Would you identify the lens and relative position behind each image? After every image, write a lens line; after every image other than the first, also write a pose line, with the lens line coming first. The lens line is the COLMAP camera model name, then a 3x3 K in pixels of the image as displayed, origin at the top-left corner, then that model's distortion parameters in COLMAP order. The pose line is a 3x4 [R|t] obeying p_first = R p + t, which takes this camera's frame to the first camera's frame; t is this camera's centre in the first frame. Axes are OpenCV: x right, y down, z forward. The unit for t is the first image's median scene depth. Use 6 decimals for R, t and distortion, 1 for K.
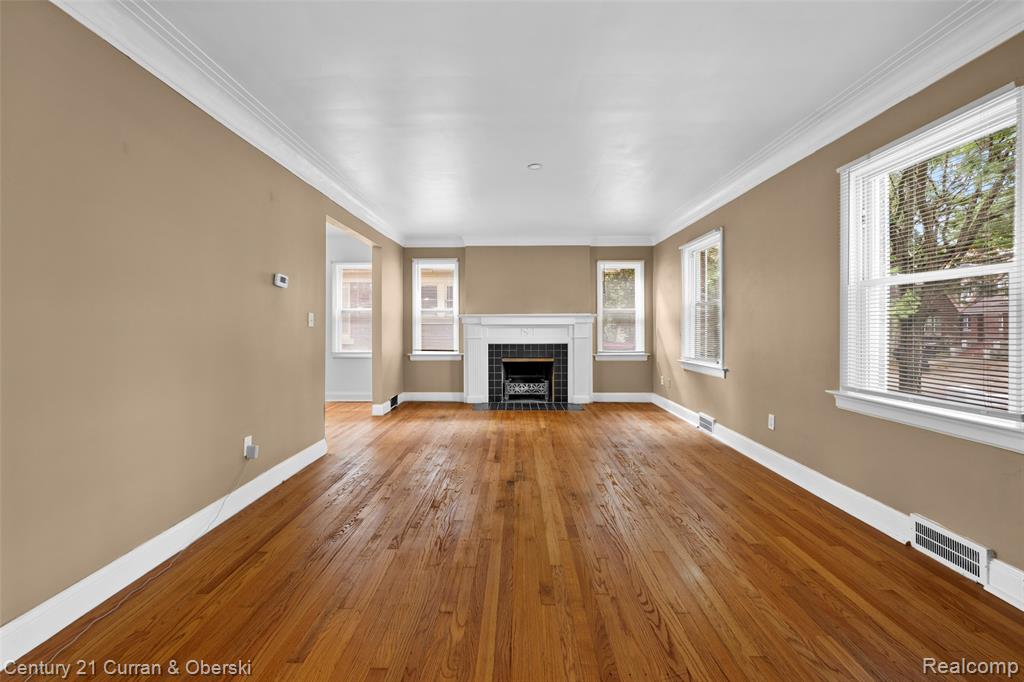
lens RADIAL K [[417.2, 0, 518.3], [0, 417.2, 326.7], [0, 0, 1]] dist [-0.000905, 0.000487]
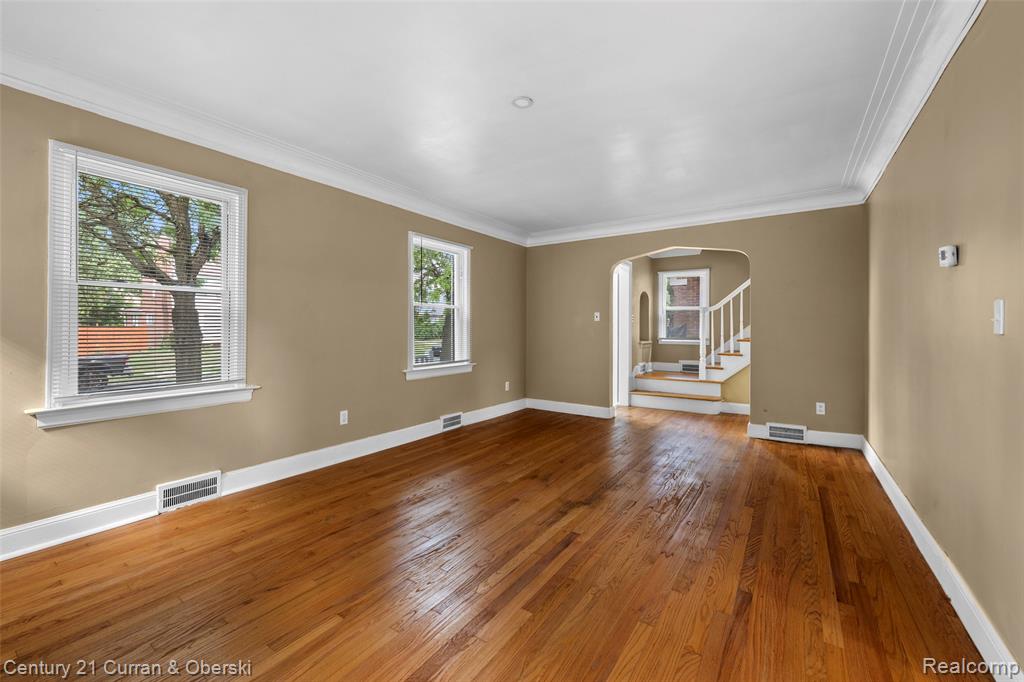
lens RADIAL K [[417.2, 0, 511.3], [0, 417.2, 333.8], [0, 0, 1]] dist [-0.000905, 0.000487]
pose [[-0.827599, -0.011117, 0.561210, -0.429571], [-0.004723, 0.999906, 0.012842, -0.001829], [-0.561300, 0.007977, -0.827574, 2.047023]]
